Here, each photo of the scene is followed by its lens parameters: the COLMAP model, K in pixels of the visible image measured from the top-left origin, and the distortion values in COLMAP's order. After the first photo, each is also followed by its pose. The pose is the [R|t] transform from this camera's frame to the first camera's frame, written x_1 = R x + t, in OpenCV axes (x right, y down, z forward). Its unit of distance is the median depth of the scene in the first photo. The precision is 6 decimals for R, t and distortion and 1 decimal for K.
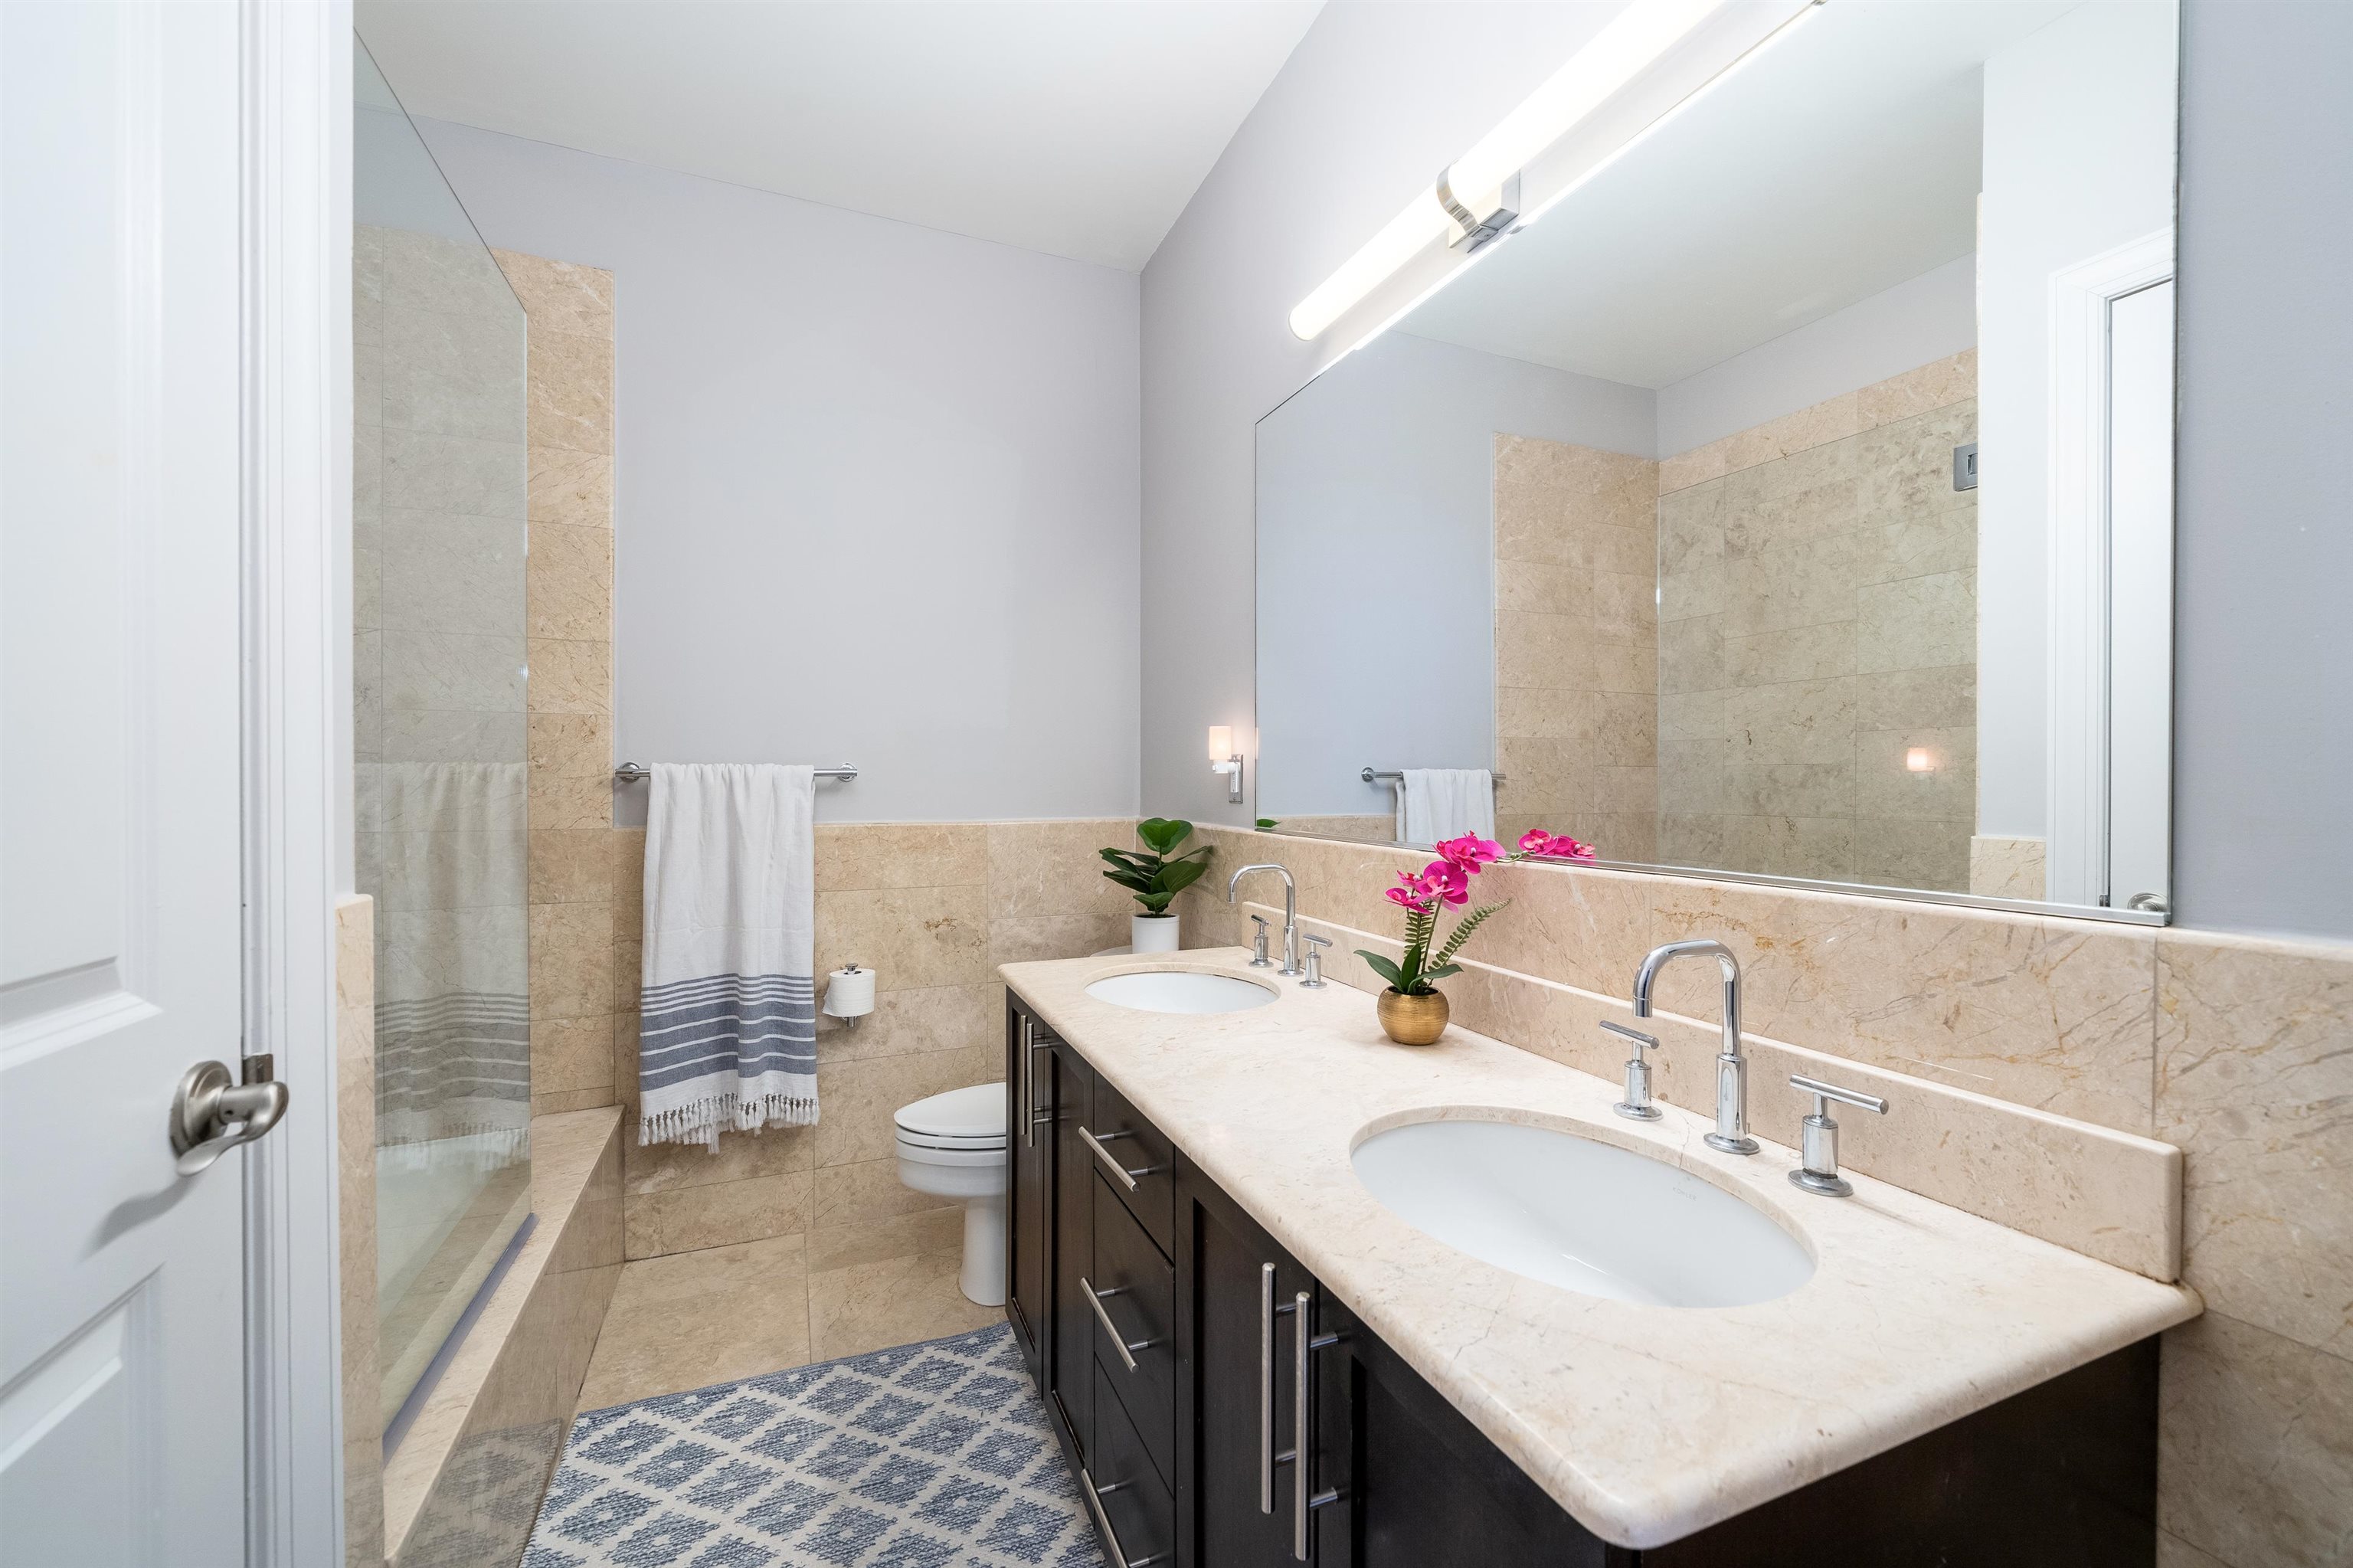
lens RADIAL K [[944.5, 0, 1176.5], [0, 944.5, 784.0], [0, 0, 1]] dist [-0.002075, -0.000289]
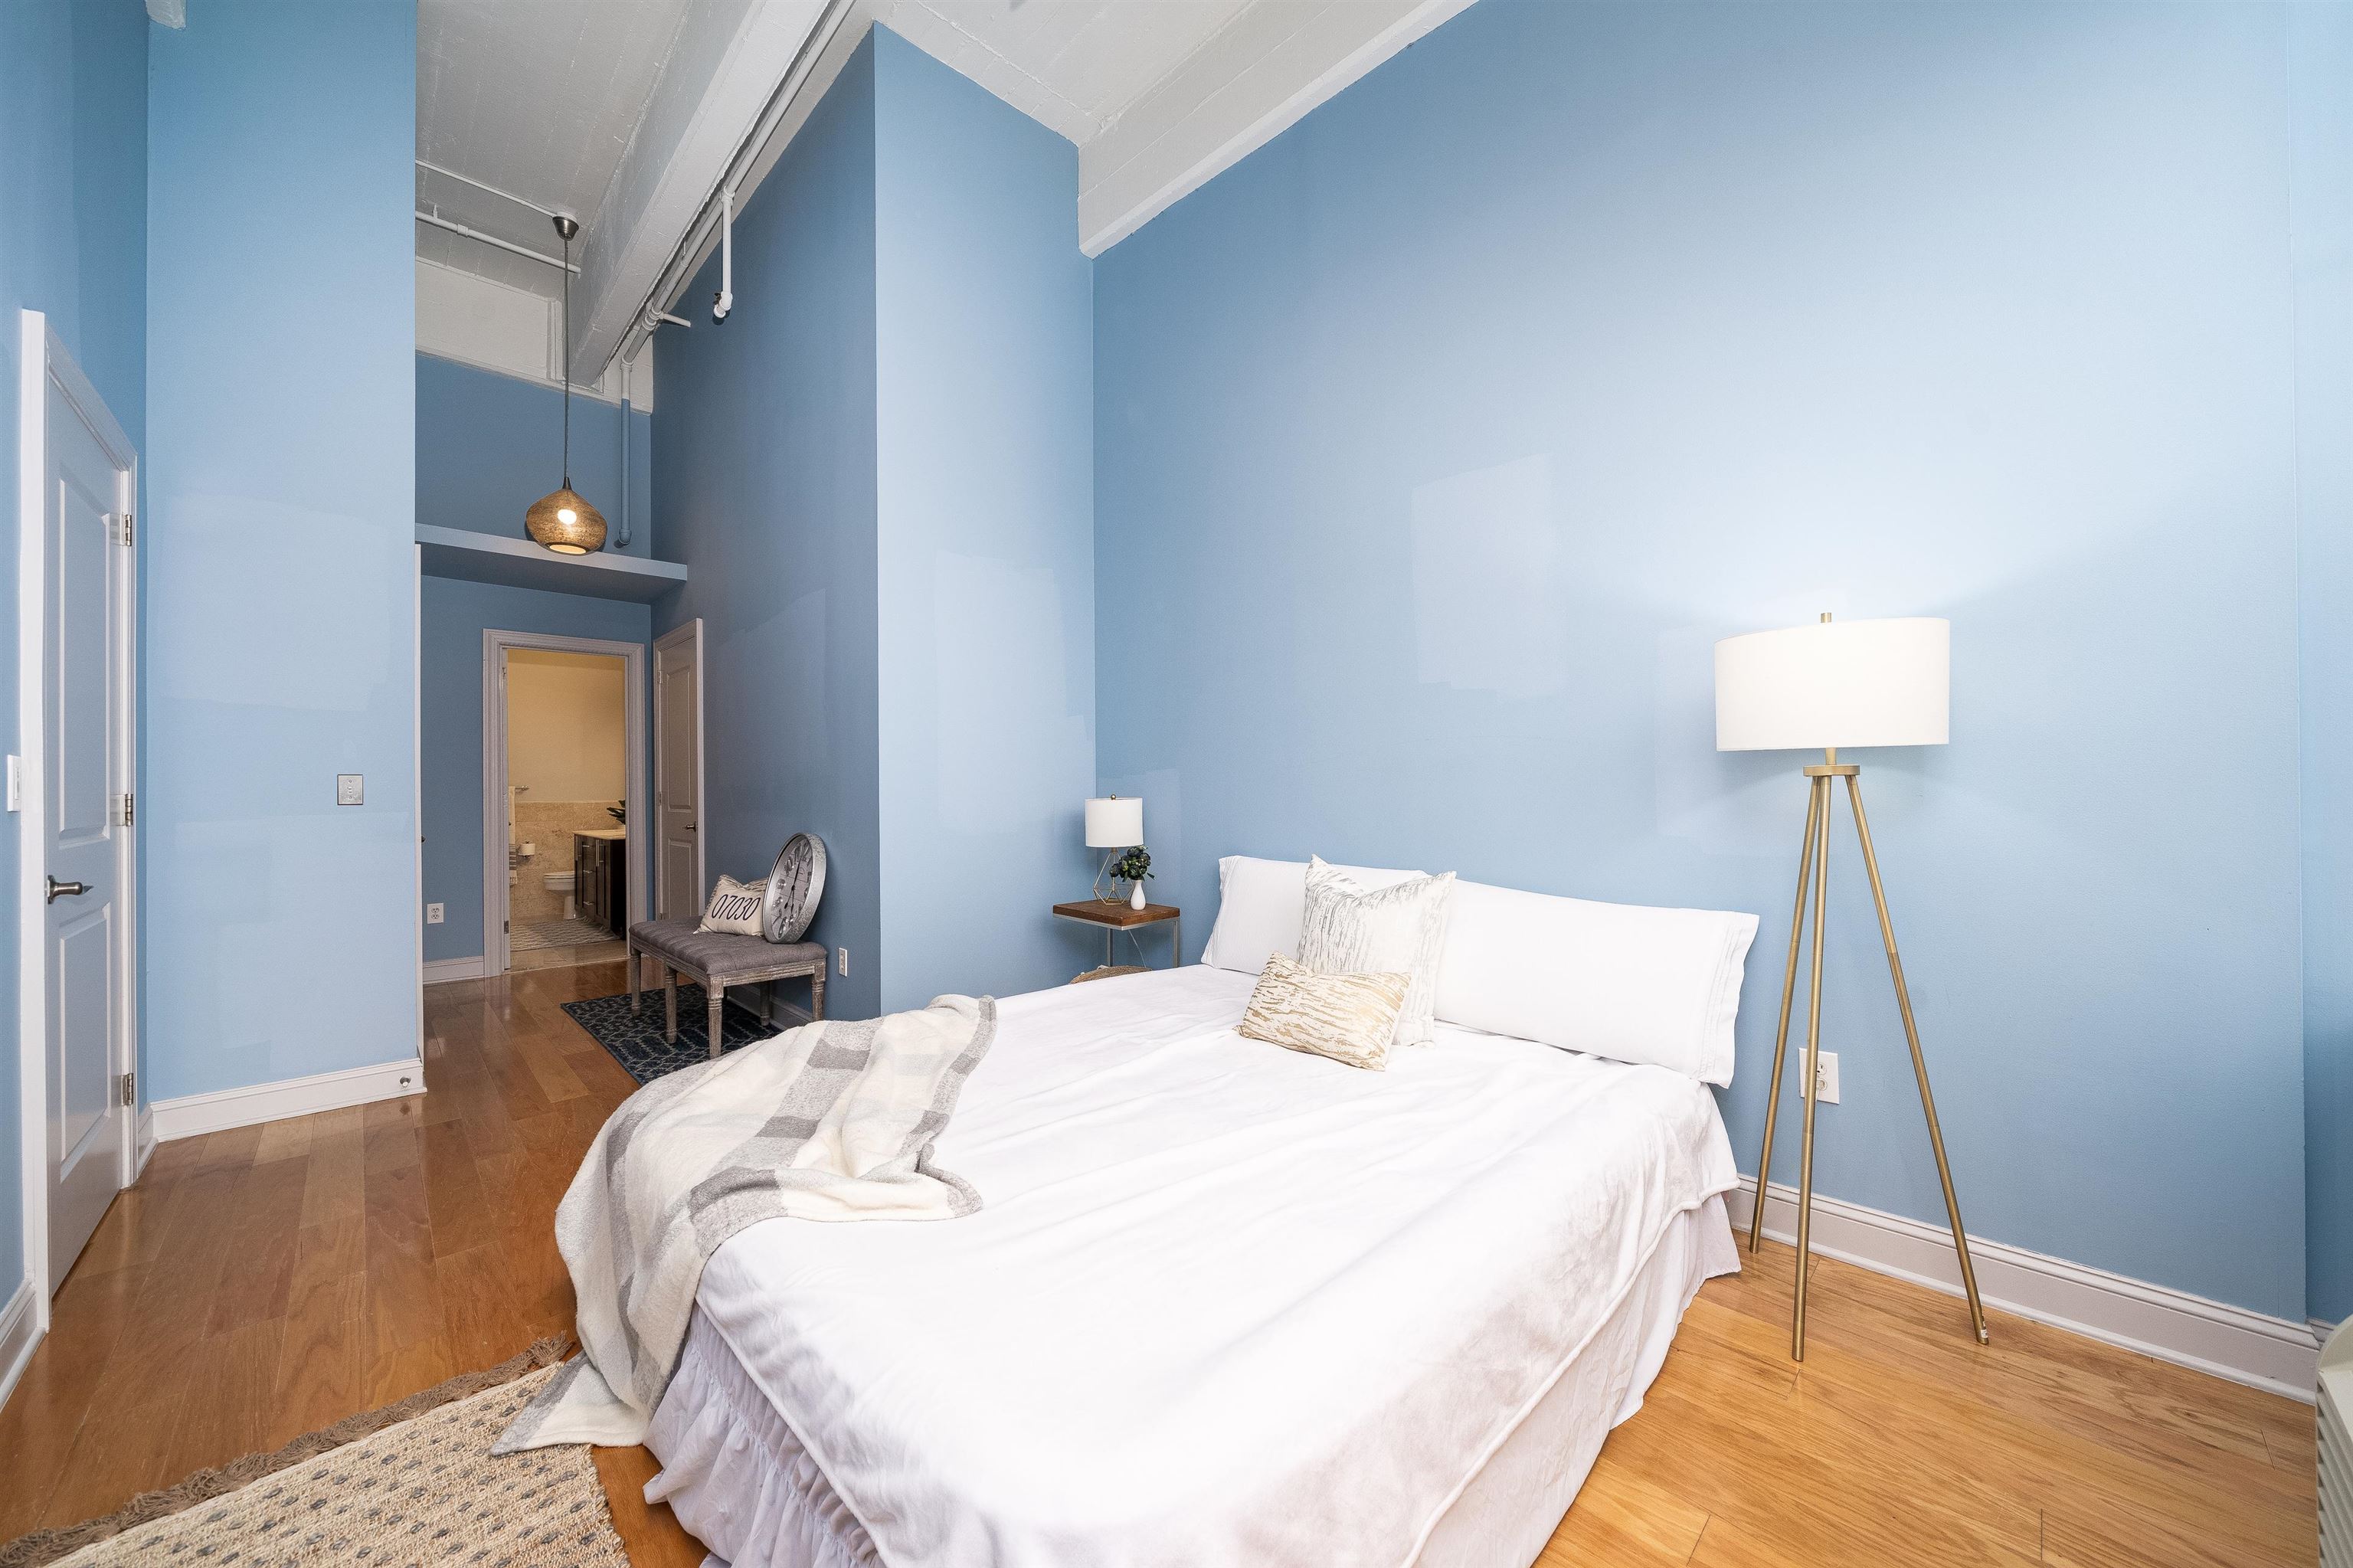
lens RADIAL K [[847.4, 0, 1179.5], [0, 847.4, 786.2], [0, 0, 1]] dist [-0.001489, -0.000116]
pose [[0.926483, -0.001642, 0.376333, 0.738089], [0.003374, 0.999987, -0.003943, 0.004022], [-0.376321, 0.004923, 0.926476, -2.902929]]
